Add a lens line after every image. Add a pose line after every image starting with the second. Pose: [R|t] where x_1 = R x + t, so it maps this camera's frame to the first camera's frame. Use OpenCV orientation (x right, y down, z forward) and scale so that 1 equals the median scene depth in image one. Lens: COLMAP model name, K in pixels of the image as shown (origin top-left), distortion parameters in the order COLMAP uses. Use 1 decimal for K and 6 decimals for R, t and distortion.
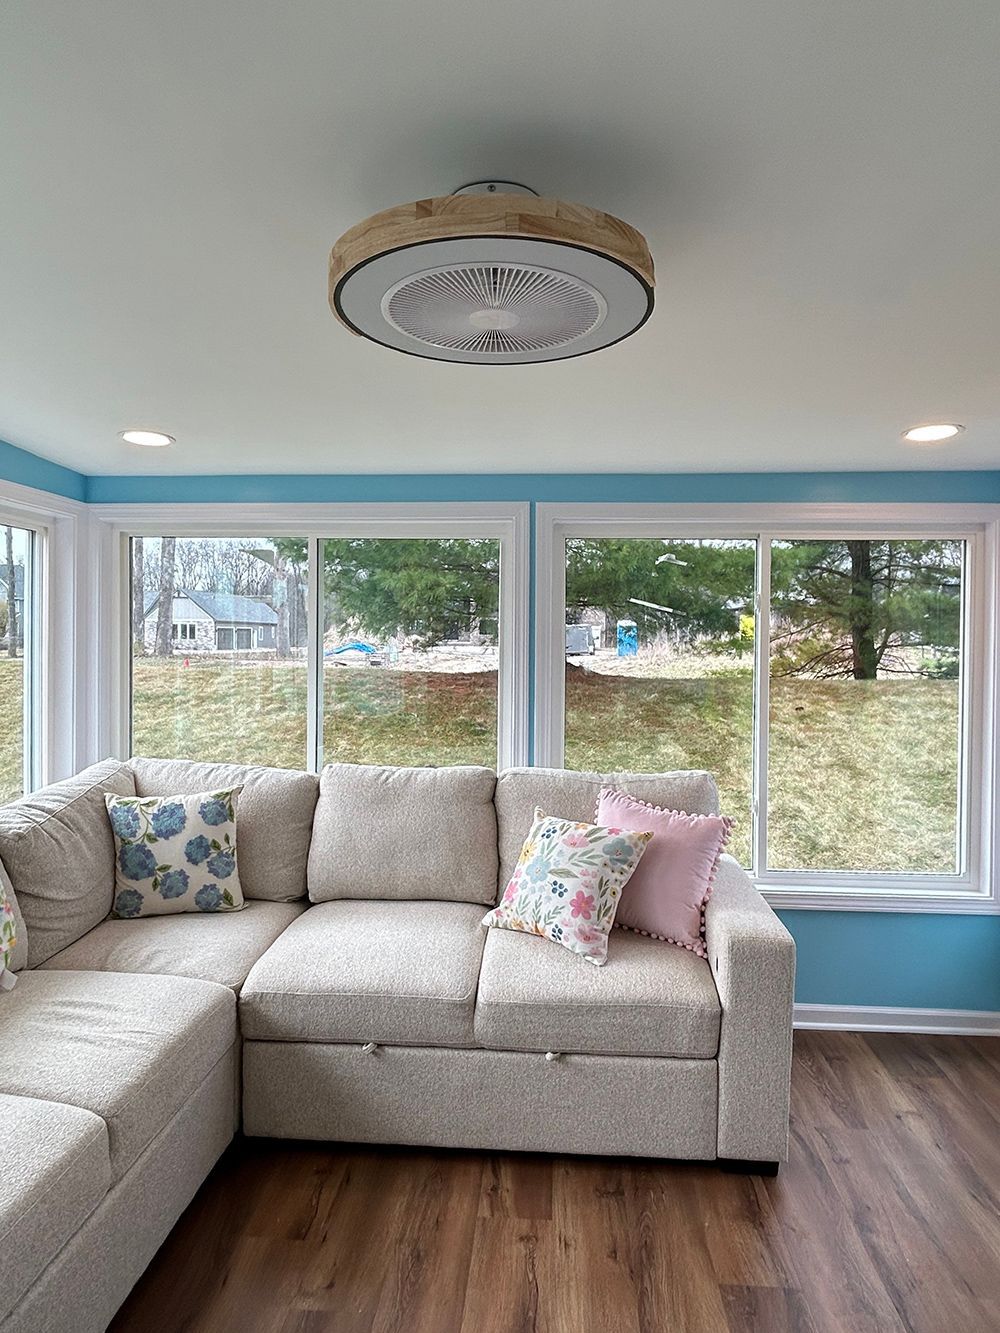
lens RADIAL K [[842.2, 0, 496.5], [0, 842.2, 652.4], [0, 0, 1]] dist [-0.008140, 0.004271]
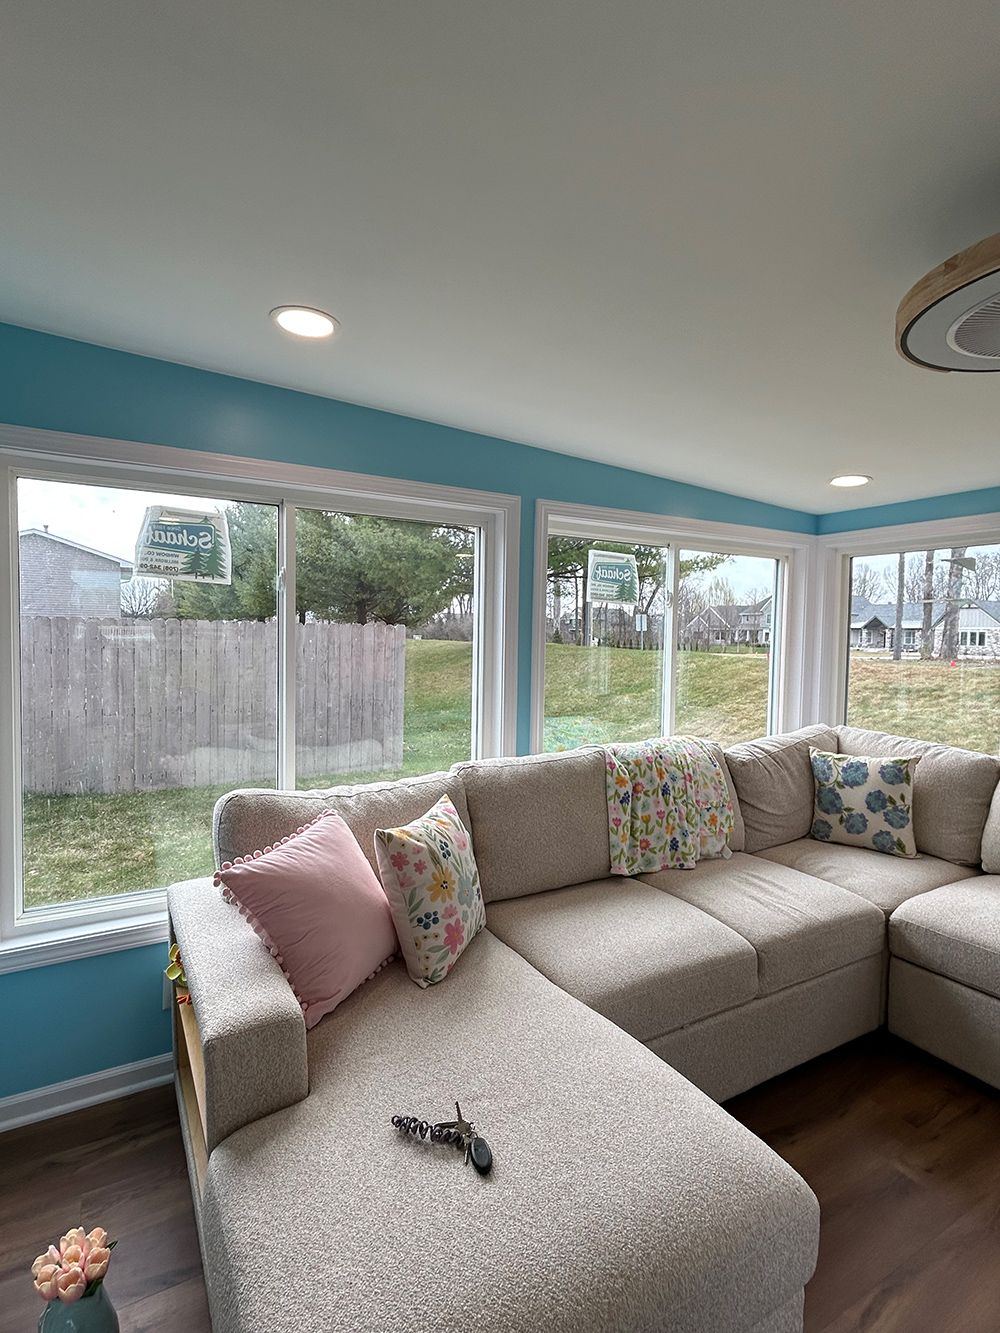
lens RADIAL K [[669.4, 0, 512.9], [0, 669.4, 659.0], [0, 0, 1]] dist [-0.003468, 0.003895]
pose [[0.577813, 0.034009, -0.815460, 0.157919], [-0.028088, 0.999368, 0.021777, 0.016662], [0.815686, 0.010321, 0.578403, -0.031002]]
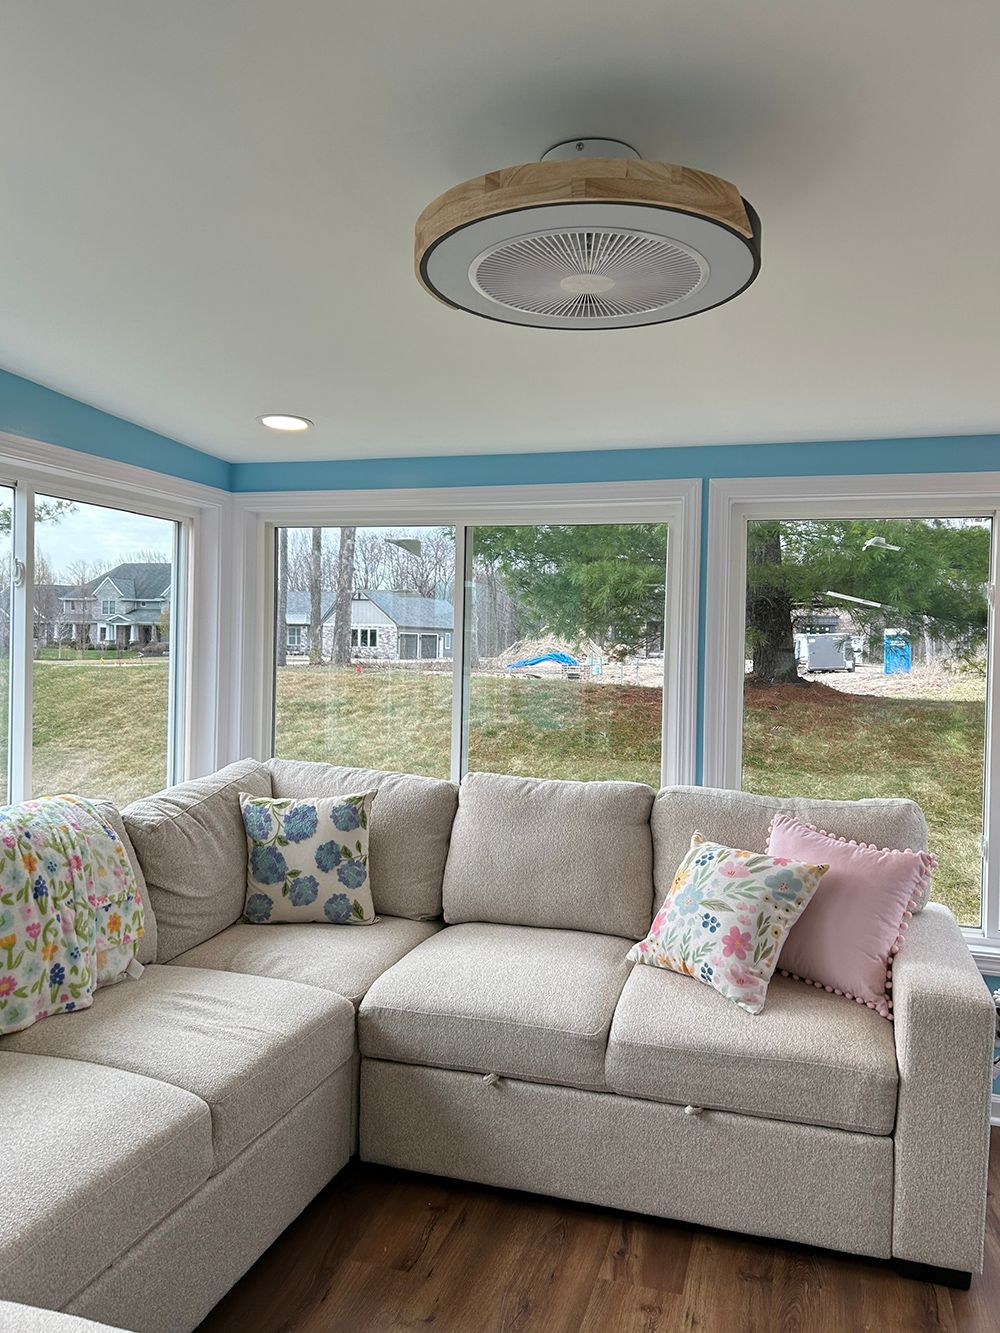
lens RADIAL K [[1004.3, 0, 487.4], [0, 1004.3, 657.7], [0, 0, 1]] dist [0.044207, -0.047003]
pose [[0.973143, 0.014580, -0.229741, 0.083739], [-0.016182, 0.999856, -0.005089, 0.016596], [0.229634, 0.008670, 0.973238, -0.067750]]
